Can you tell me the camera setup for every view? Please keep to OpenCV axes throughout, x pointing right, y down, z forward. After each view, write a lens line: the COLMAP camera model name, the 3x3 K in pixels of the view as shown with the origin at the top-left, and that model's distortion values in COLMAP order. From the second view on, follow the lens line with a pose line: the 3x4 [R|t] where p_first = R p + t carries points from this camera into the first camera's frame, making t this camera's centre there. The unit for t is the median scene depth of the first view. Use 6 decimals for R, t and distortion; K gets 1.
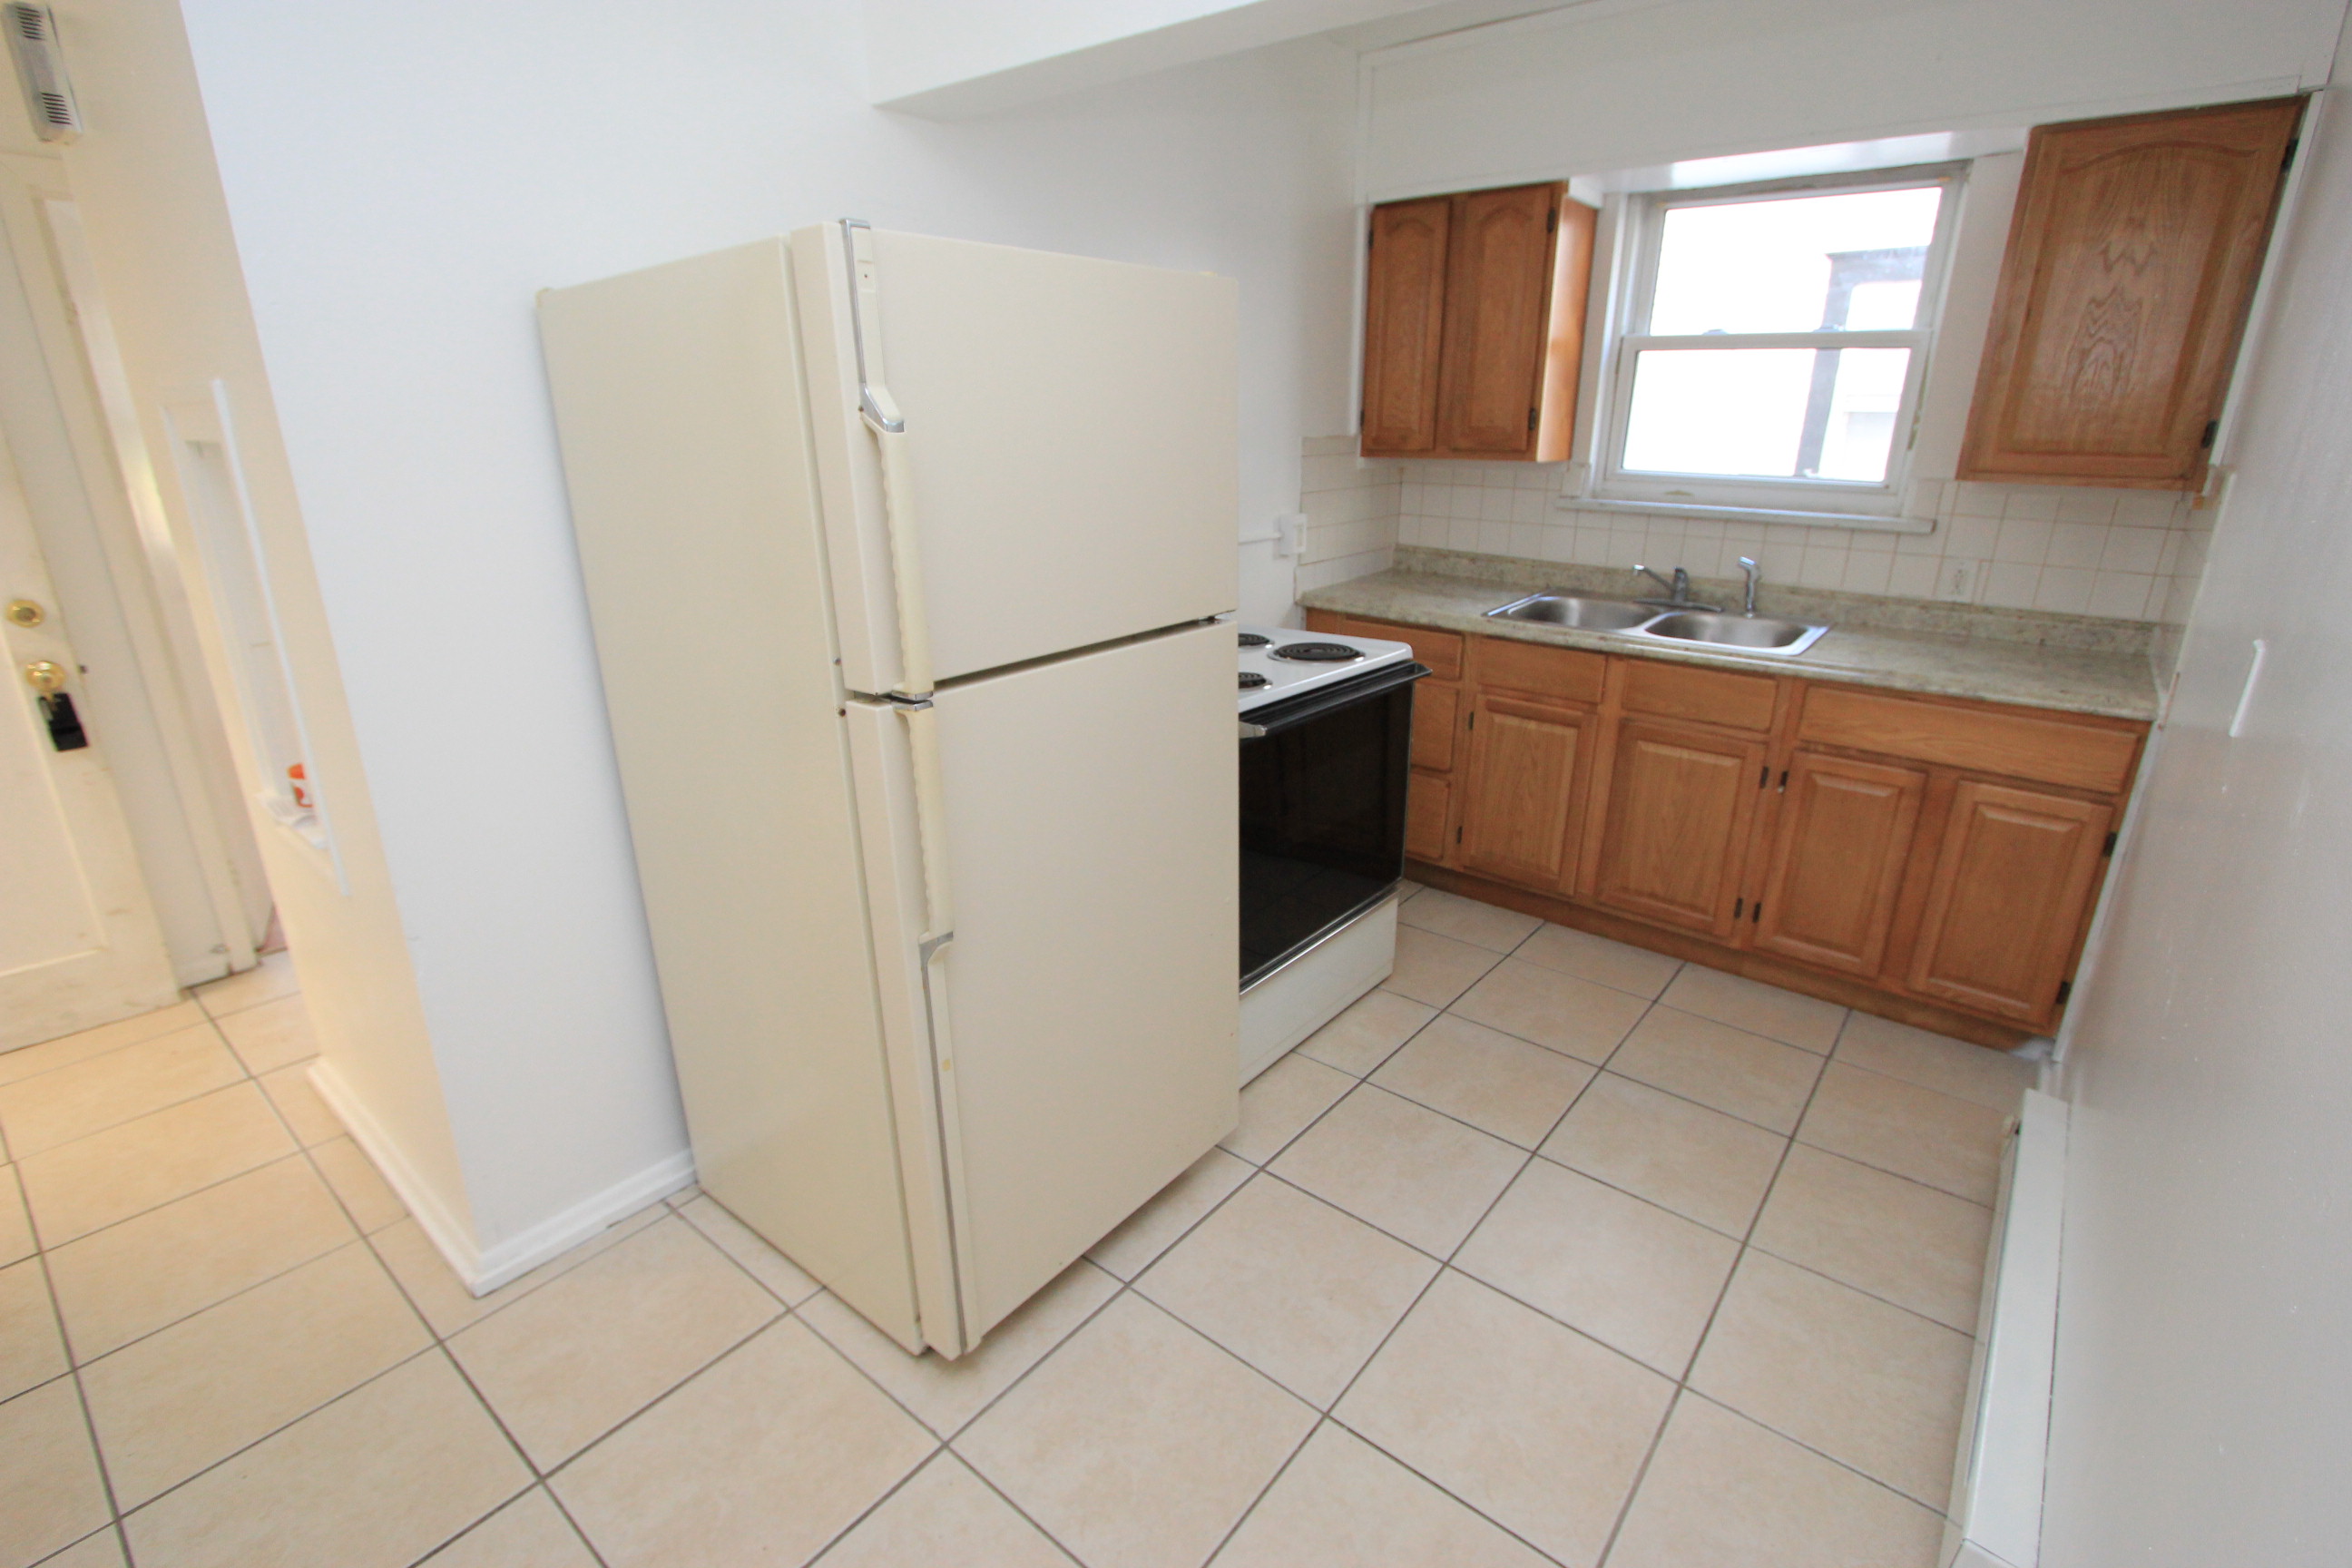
lens RADIAL K [[1082.9, 0, 1183.0], [0, 1082.9, 784.8], [0, 0, 1]] dist [-0.009967, 0.000672]
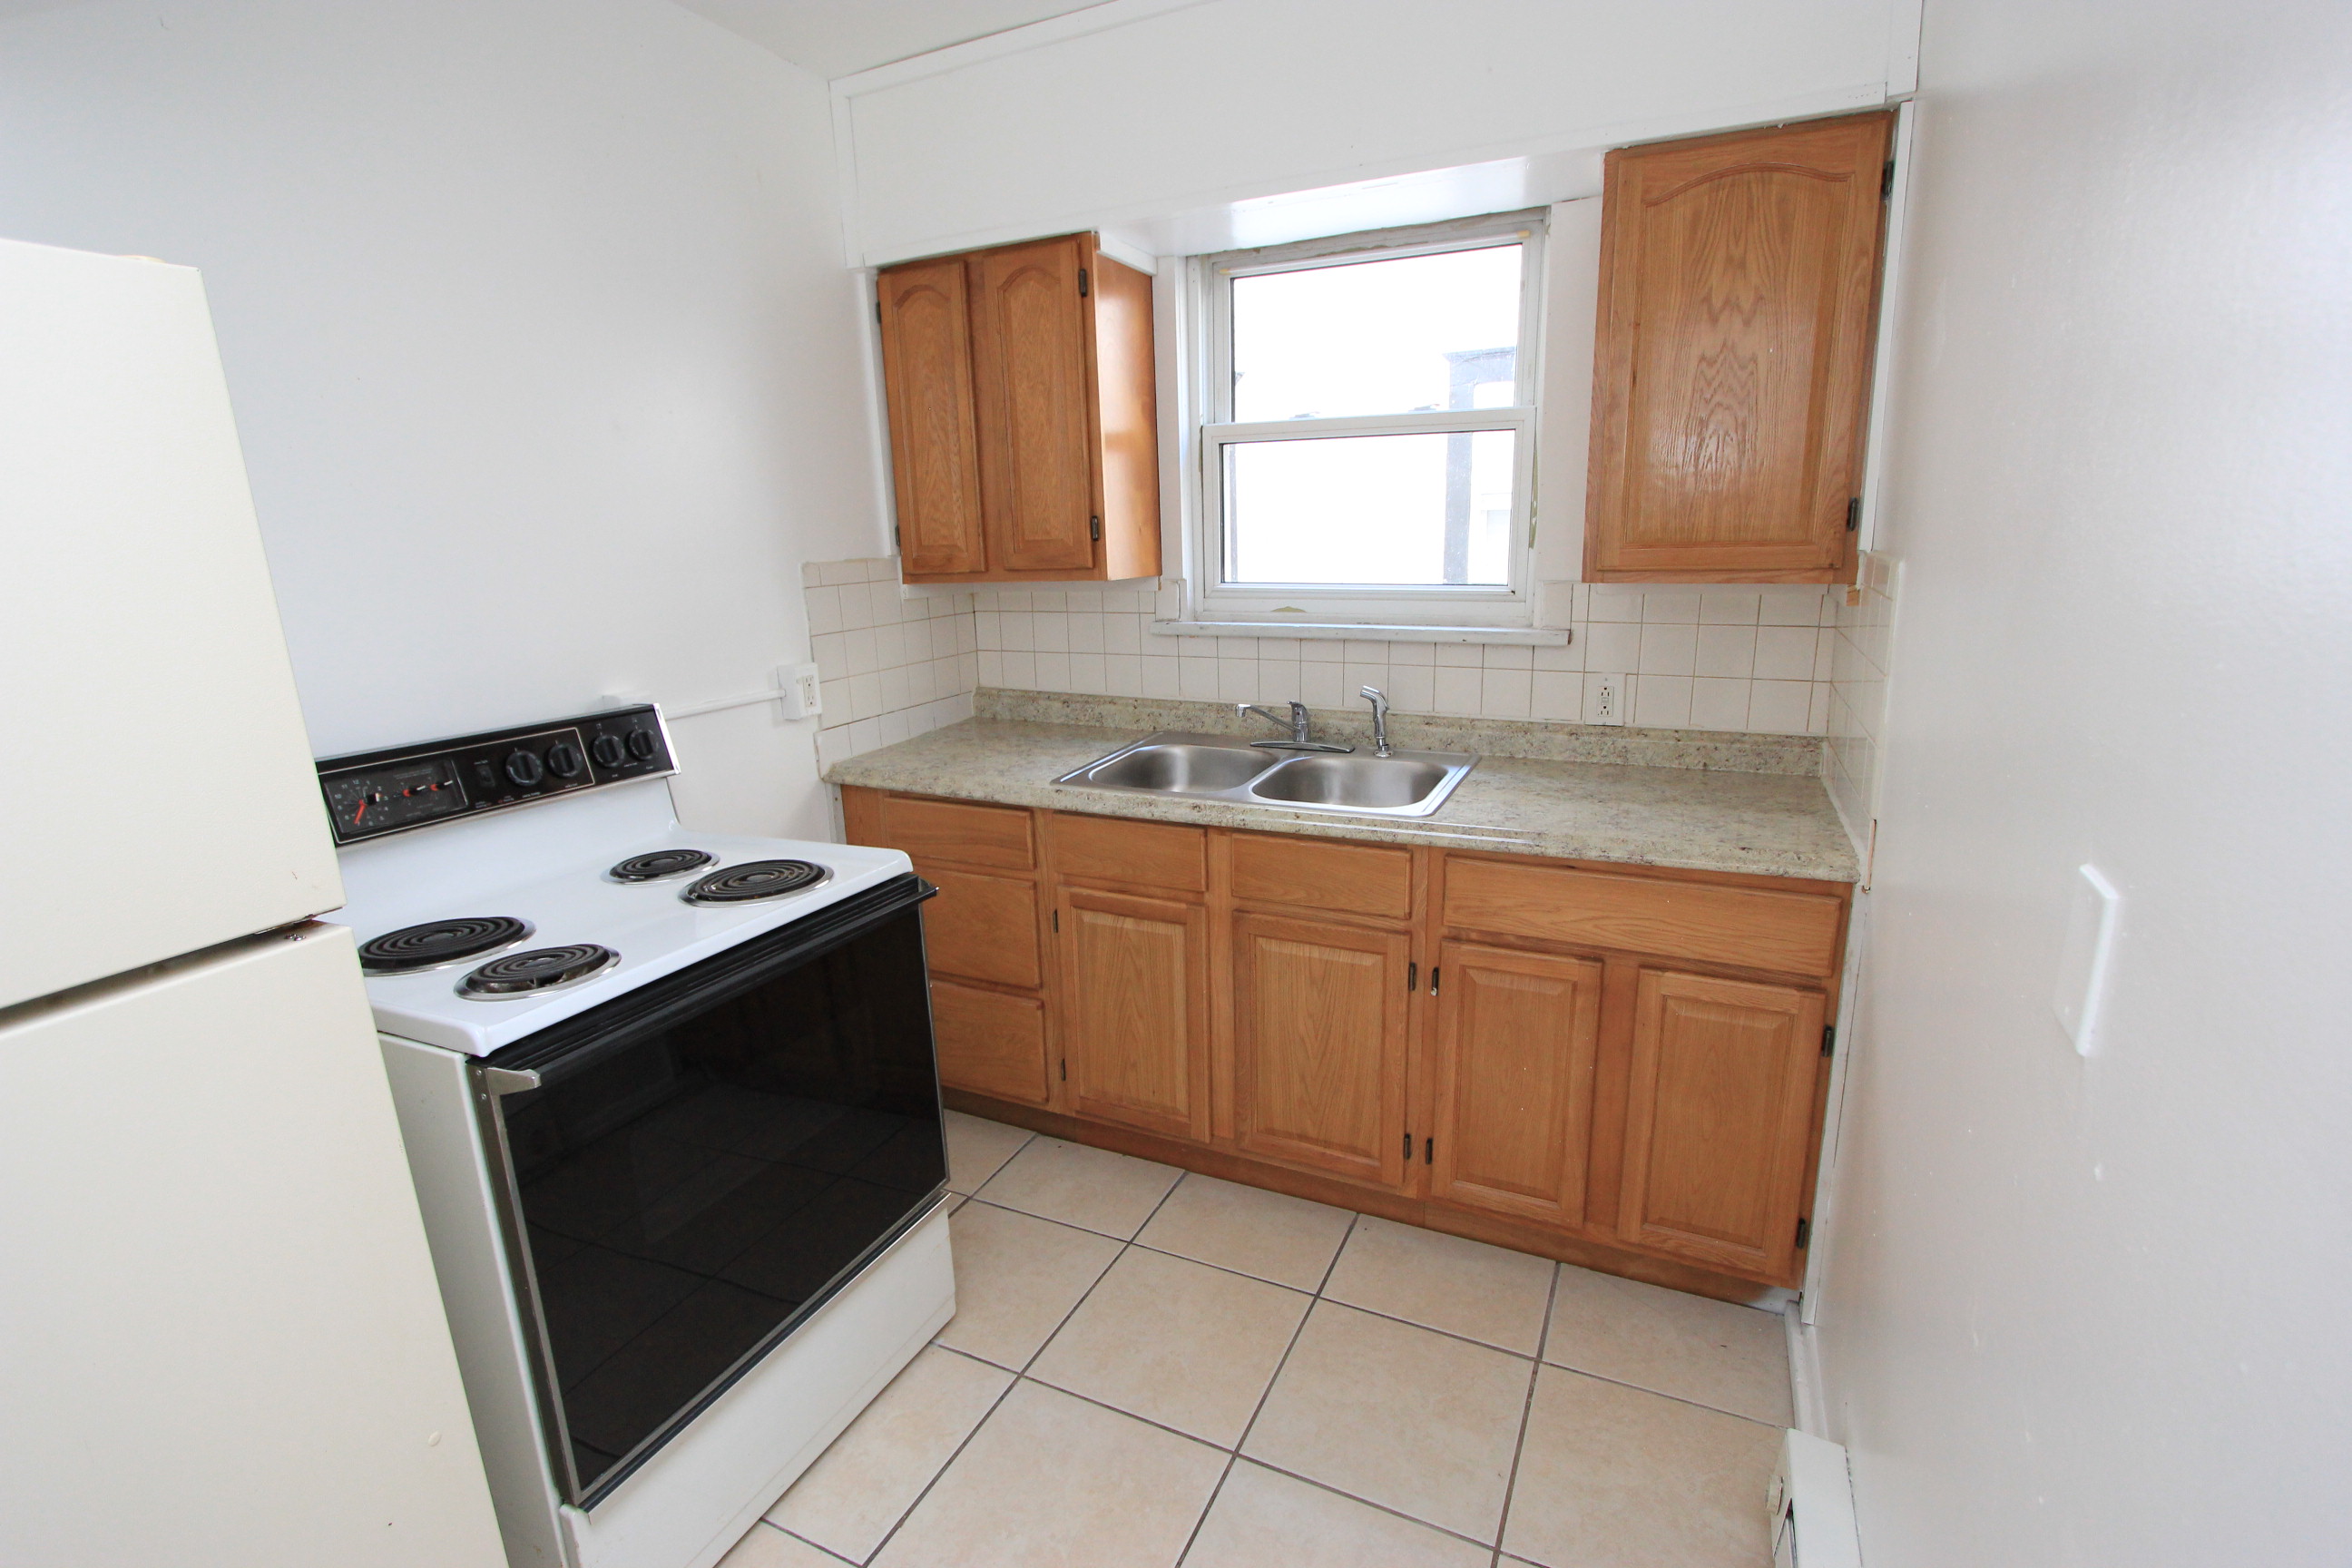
lens RADIAL K [[1082.9, 0, 1176.3], [0, 1082.9, 790.6], [0, 0, 1]] dist [-0.009967, 0.000672]
pose [[0.971482, -0.086042, 0.220953, 0.211245], [0.107377, 0.990456, -0.086414, -0.084066], [-0.211409, 0.107675, 0.971449, 0.272580]]
